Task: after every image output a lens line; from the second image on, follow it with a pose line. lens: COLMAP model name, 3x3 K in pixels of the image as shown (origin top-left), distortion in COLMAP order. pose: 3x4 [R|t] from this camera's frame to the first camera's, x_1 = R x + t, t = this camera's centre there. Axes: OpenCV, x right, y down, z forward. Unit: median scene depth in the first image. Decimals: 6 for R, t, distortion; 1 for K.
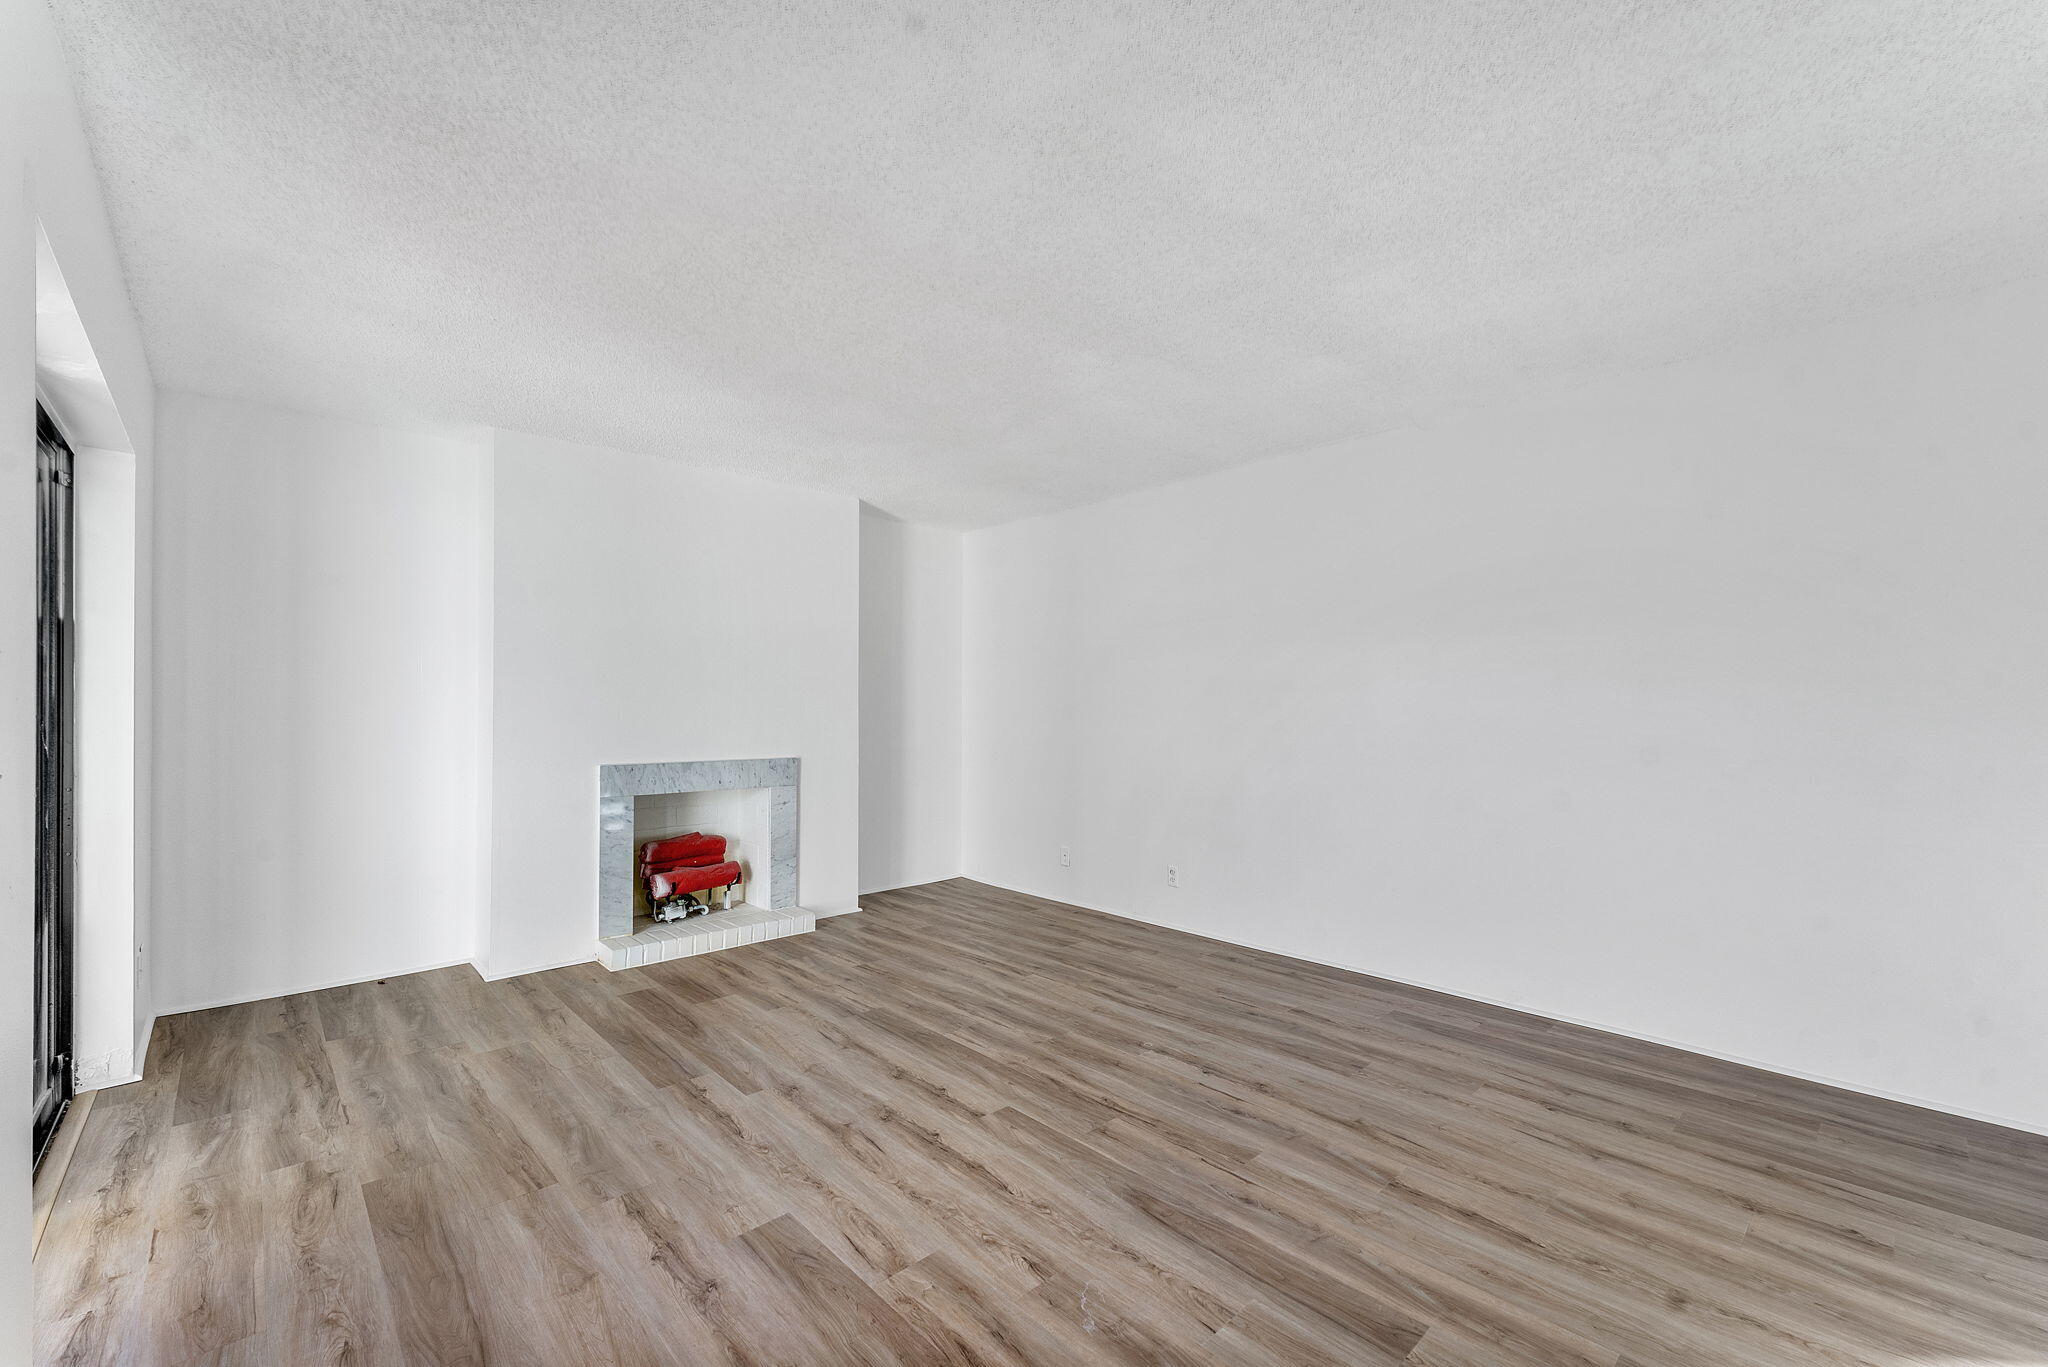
lens RADIAL K [[859.7, 0, 1016.8], [0, 859.7, 683.1], [0, 0, 1]] dist [-0.003841, -0.000017]
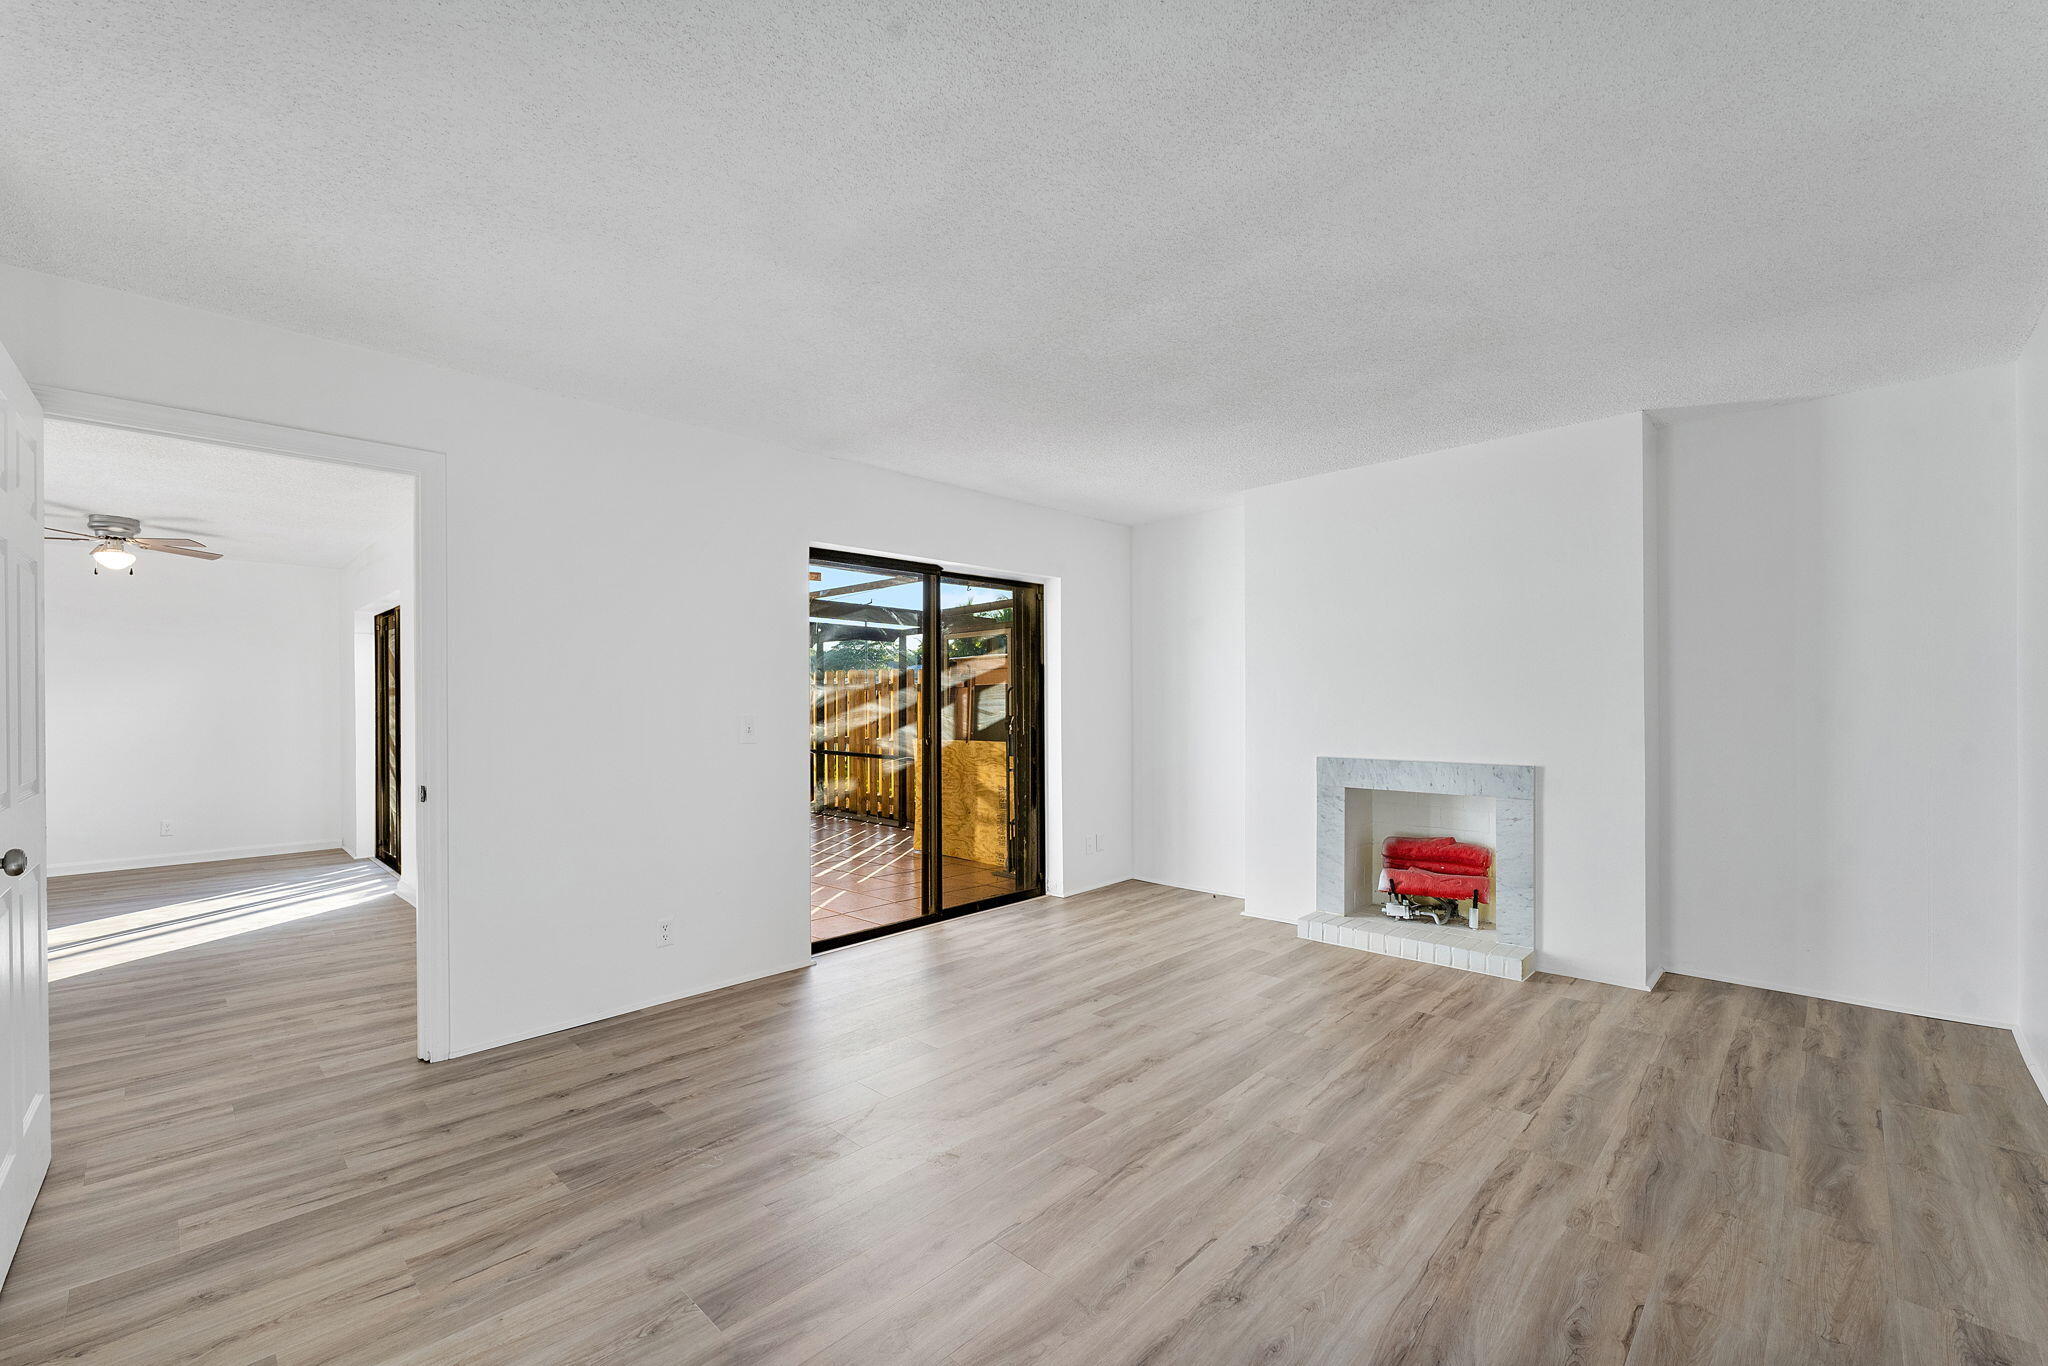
lens RADIAL K [[859.7, 0, 1002.3], [0, 859.7, 707.6], [0, 0, 1]] dist [-0.003841, -0.000017]
pose [[0.024359, 0.002904, -0.999699, 0.686881], [0.032467, 0.999466, 0.003695, 0.015980], [0.999176, -0.032547, 0.024251, 0.620504]]
